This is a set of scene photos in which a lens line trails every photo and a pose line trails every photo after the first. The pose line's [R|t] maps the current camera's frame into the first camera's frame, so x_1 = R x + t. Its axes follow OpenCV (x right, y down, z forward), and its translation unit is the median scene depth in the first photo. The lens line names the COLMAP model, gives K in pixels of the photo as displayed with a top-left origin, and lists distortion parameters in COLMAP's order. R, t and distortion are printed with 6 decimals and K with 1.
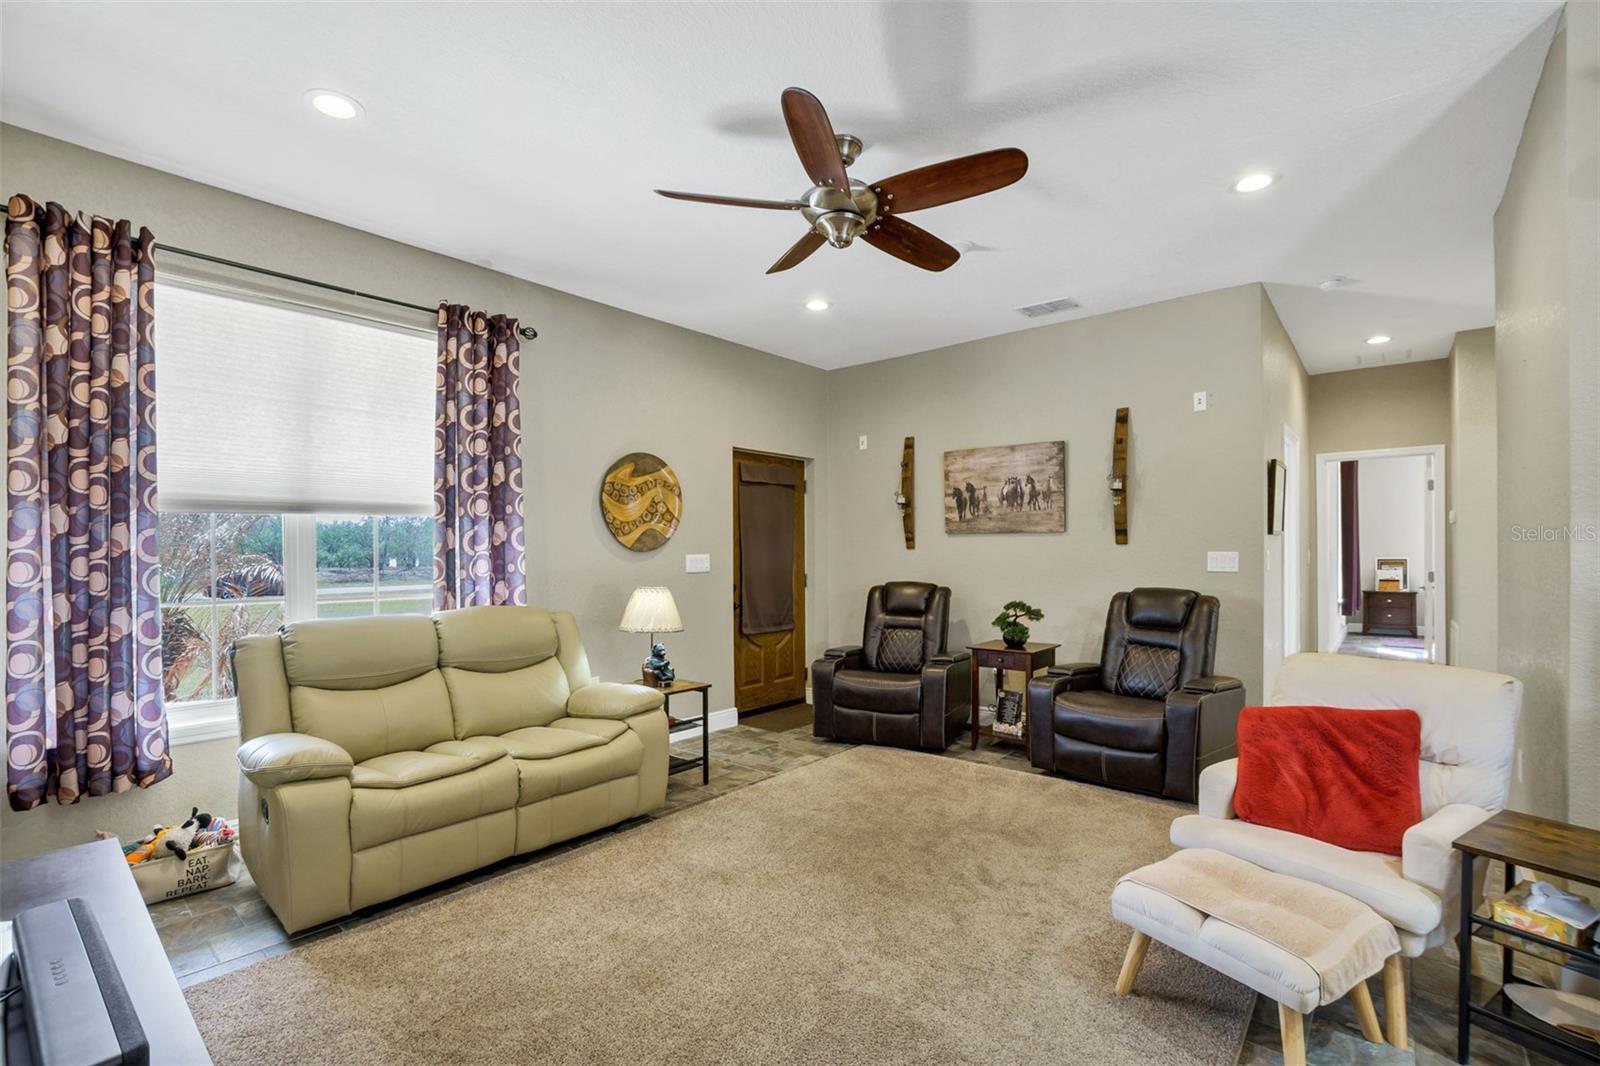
lens RADIAL K [[726.8, 0, 806.5], [0, 726.8, 555.4], [0, 0, 1]] dist [-0.020164, 0.000340]
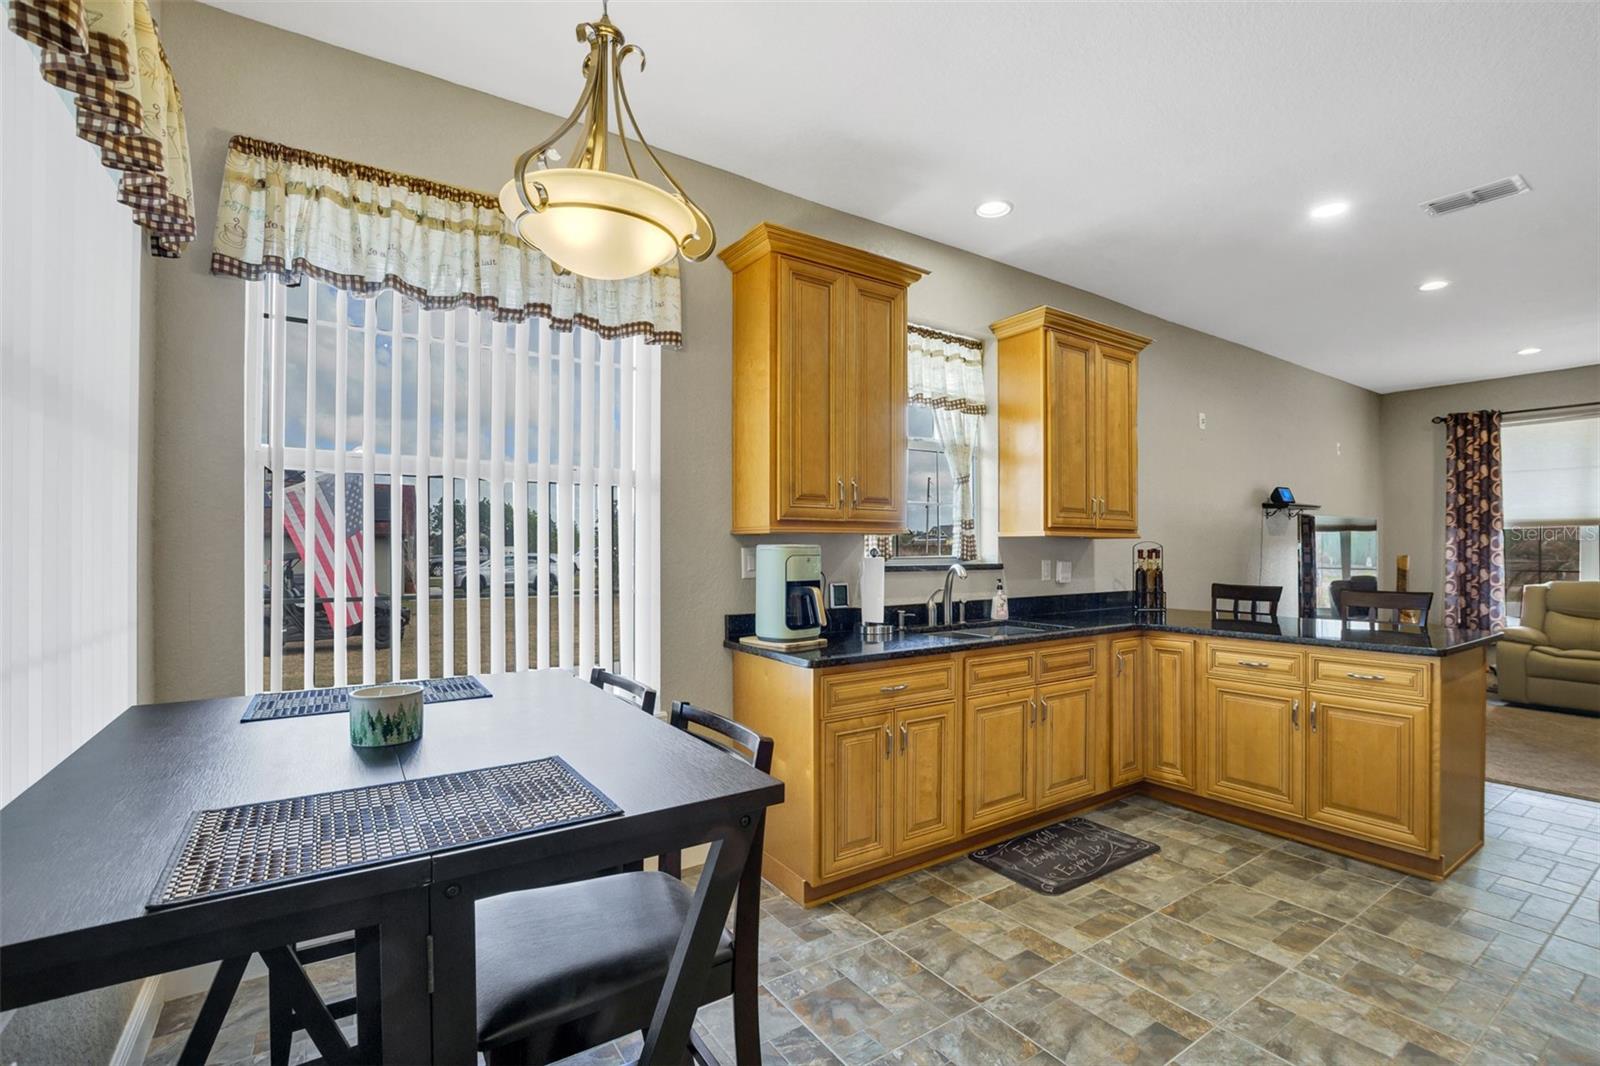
lens RADIAL K [[726.8, 0, 833.3], [0, 726.8, 549.0], [0, 0, 1]] dist [-0.025729, 0.000351]
pose [[-0.261982, 0.004928, -0.965060, 1.127590], [-0.003990, 0.999973, 0.006190, -0.001067], [0.965065, 0.005473, -0.261955, -0.292310]]
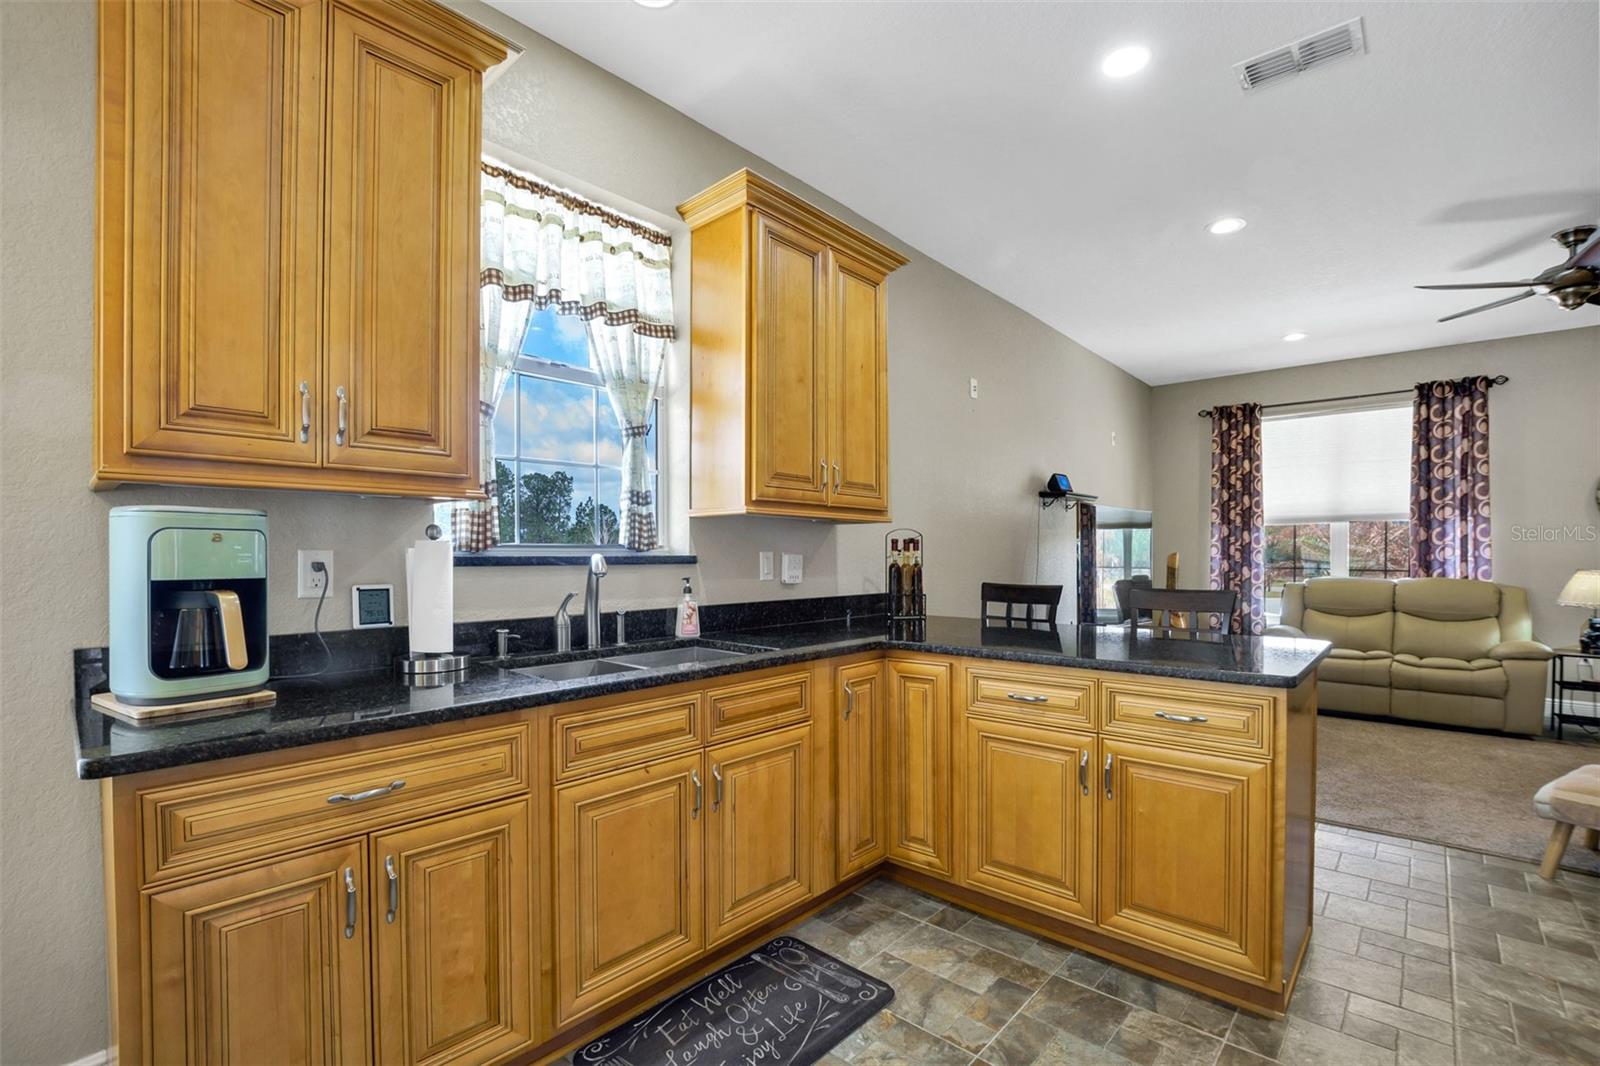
lens RADIAL K [[712.3, 0, 822.0], [0, 712.3, 559.6], [0, 0, 1]] dist [-0.037782, 0.007018]
pose [[-0.023924, 0.011048, -0.999653, 0.810810], [-0.005079, 0.999925, 0.011173, 0.017650], [0.999701, 0.005345, -0.023866, -0.204502]]
